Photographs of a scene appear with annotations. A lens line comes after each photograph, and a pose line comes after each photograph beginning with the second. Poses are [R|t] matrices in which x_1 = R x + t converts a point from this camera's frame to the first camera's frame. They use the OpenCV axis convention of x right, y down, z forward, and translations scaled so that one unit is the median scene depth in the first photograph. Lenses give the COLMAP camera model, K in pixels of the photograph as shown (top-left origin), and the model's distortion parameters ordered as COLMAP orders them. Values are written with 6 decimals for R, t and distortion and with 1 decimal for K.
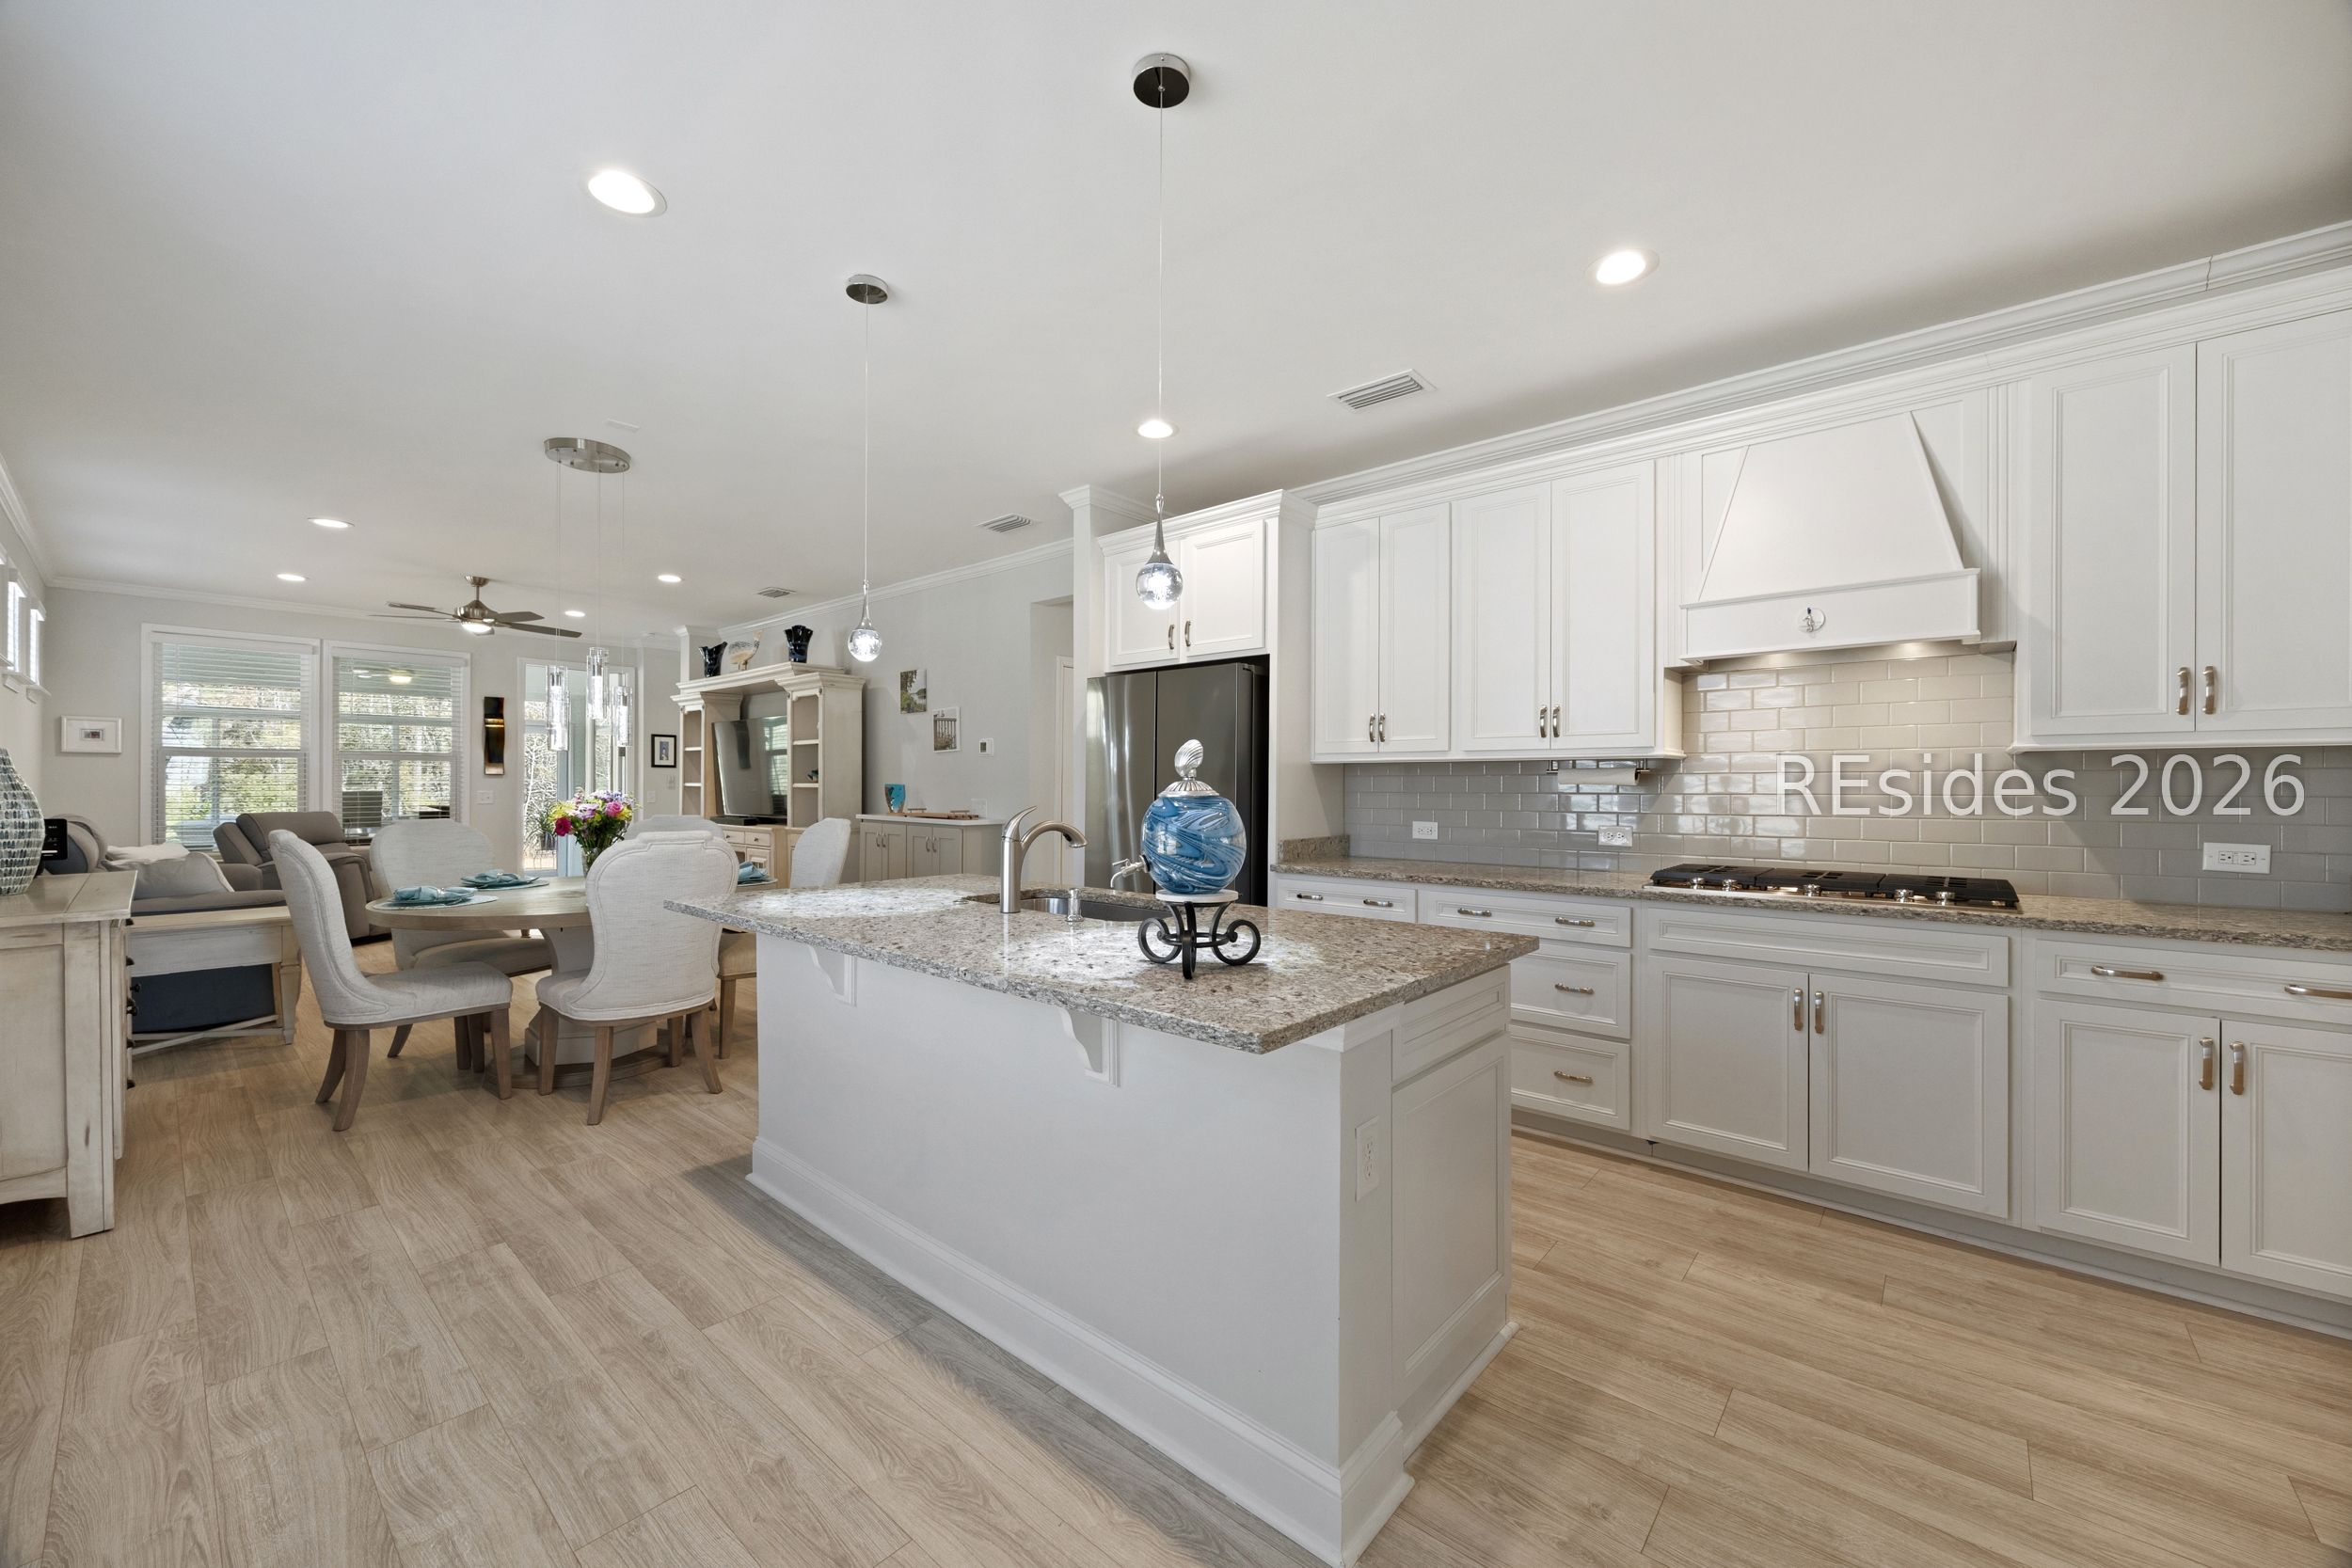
lens RADIAL K [[946.0, 0, 1185.3], [0, 946.0, 772.8], [0, 0, 1]] dist [0.000059, 0.000268]
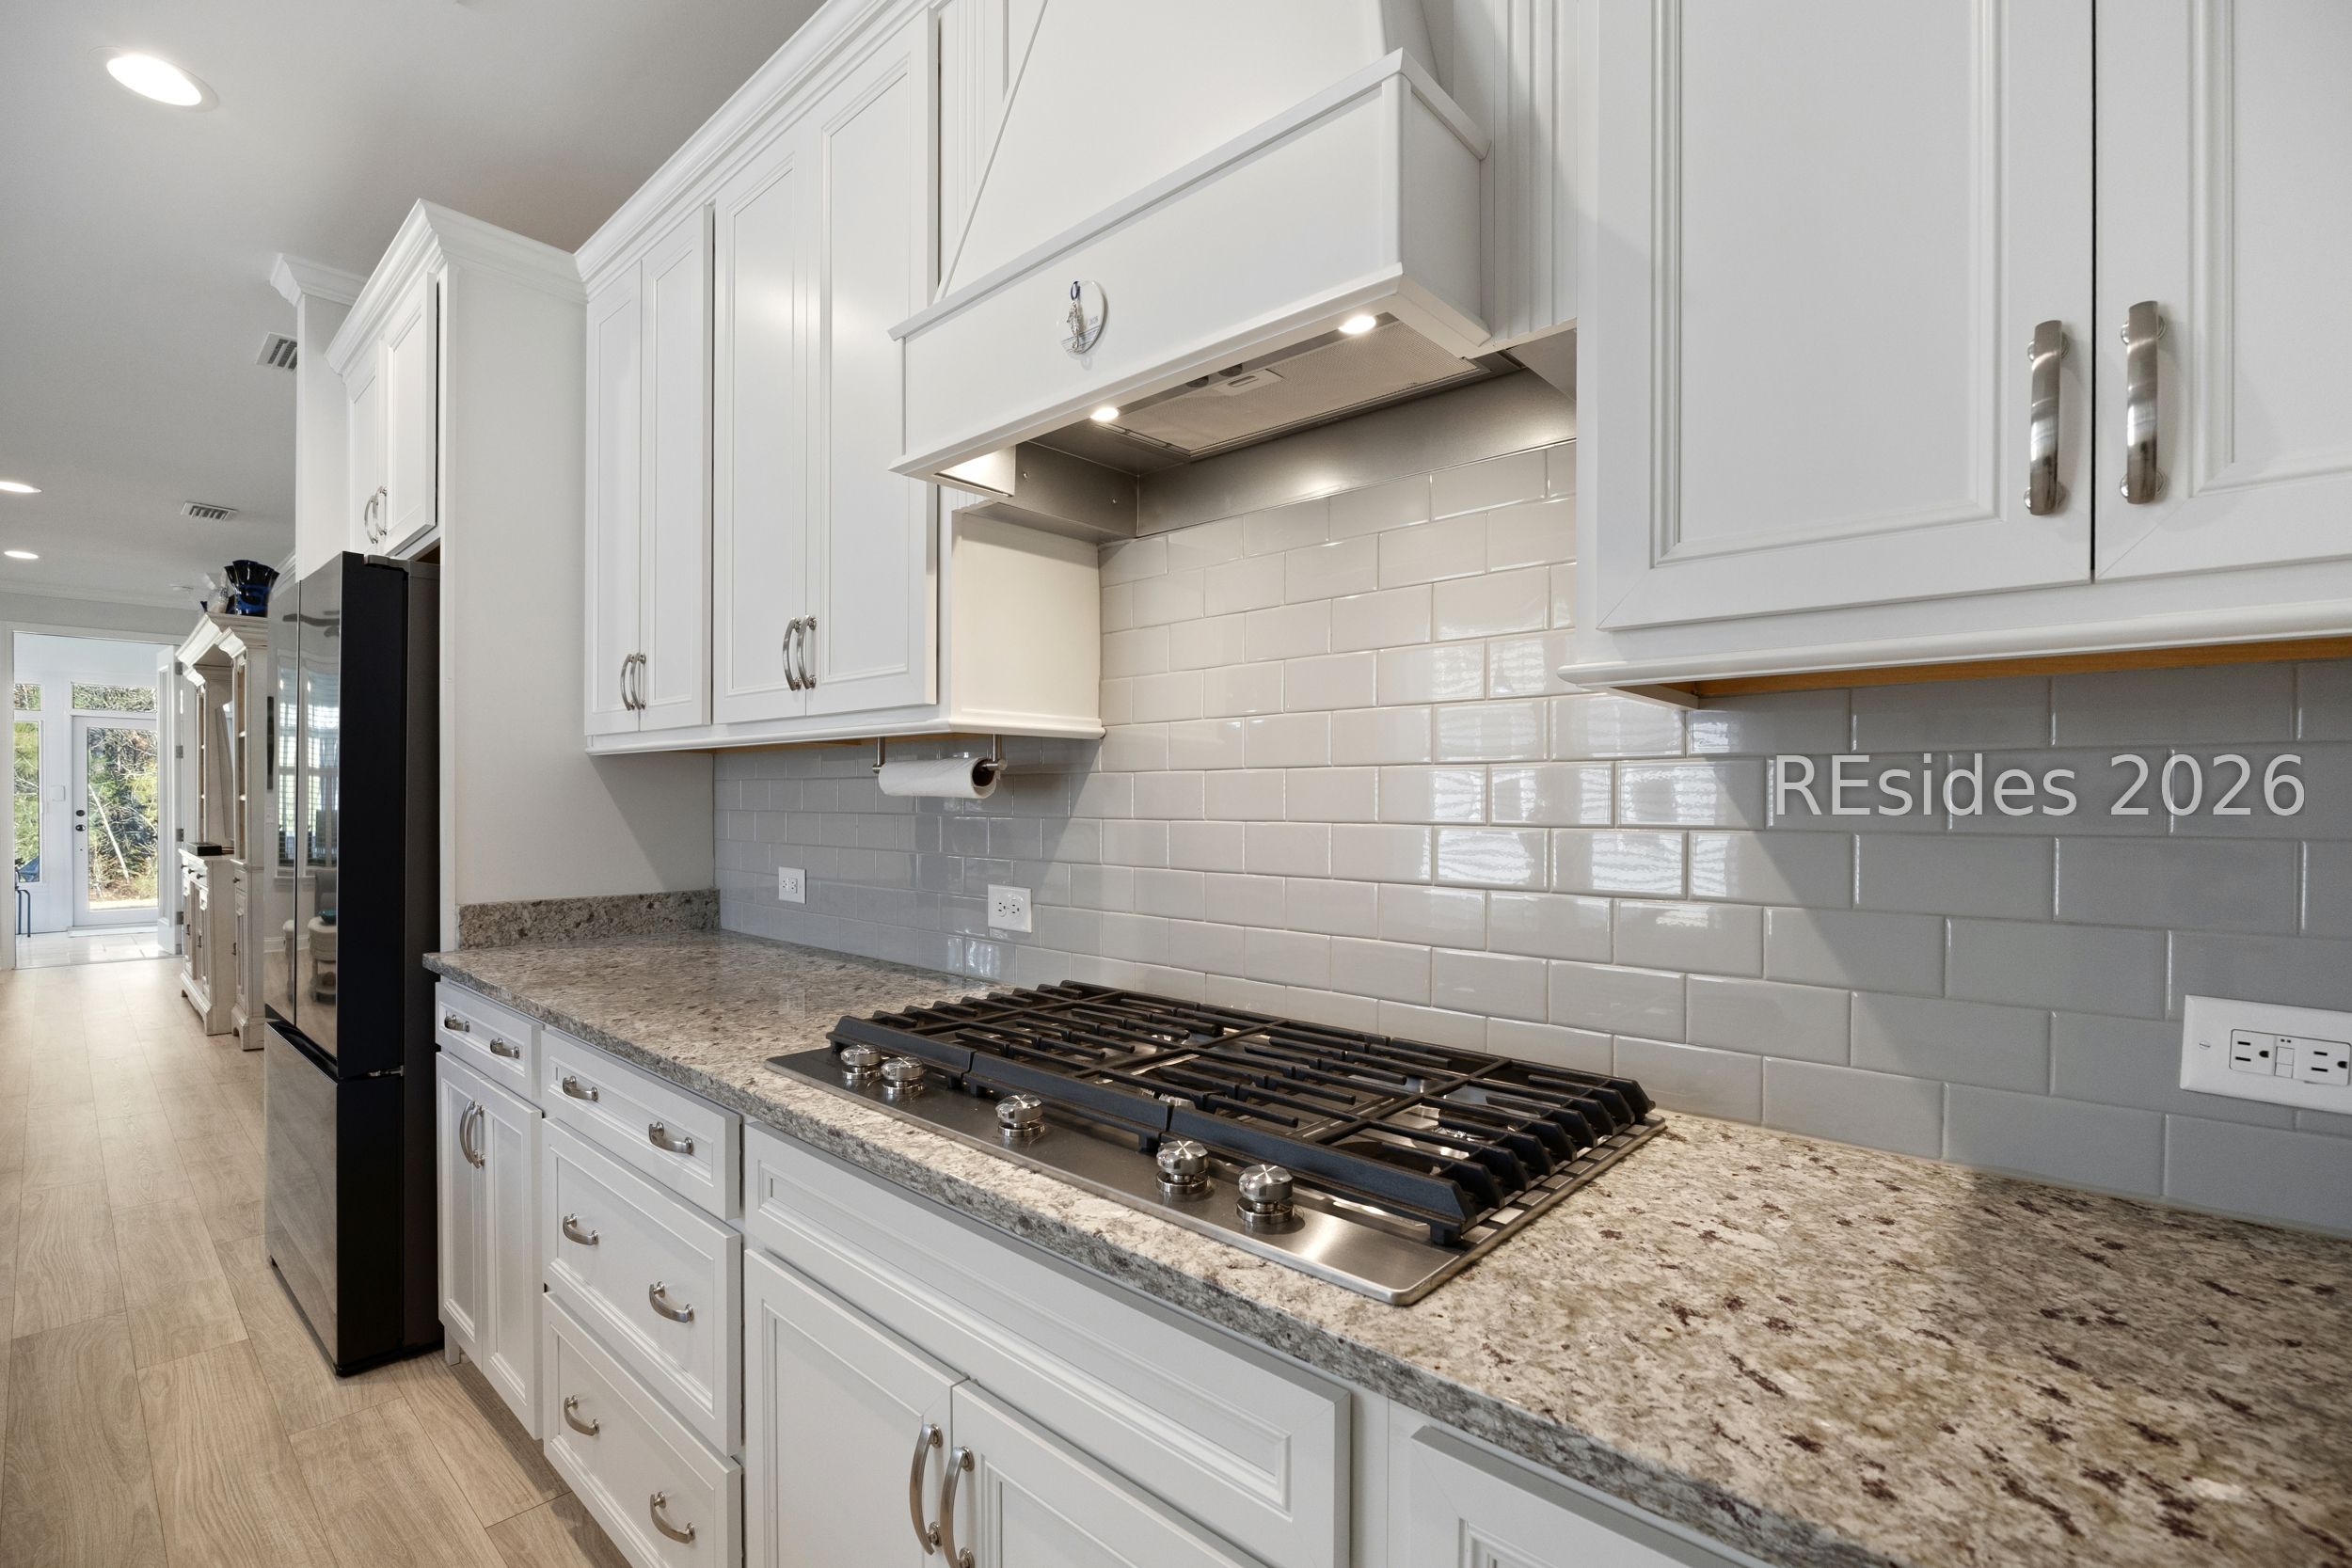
lens RADIAL K [[1123.1, 0, 1176.0], [0, 1123.1, 784.0], [0, 0, 1]] dist [-0.000601, 0.000706]
pose [[0.999876, -0.000135, -0.015732, 0.695596], [0.000123, 1.000000, -0.000810, 0.009010], [0.015732, 0.000808, 0.999876, 0.586938]]
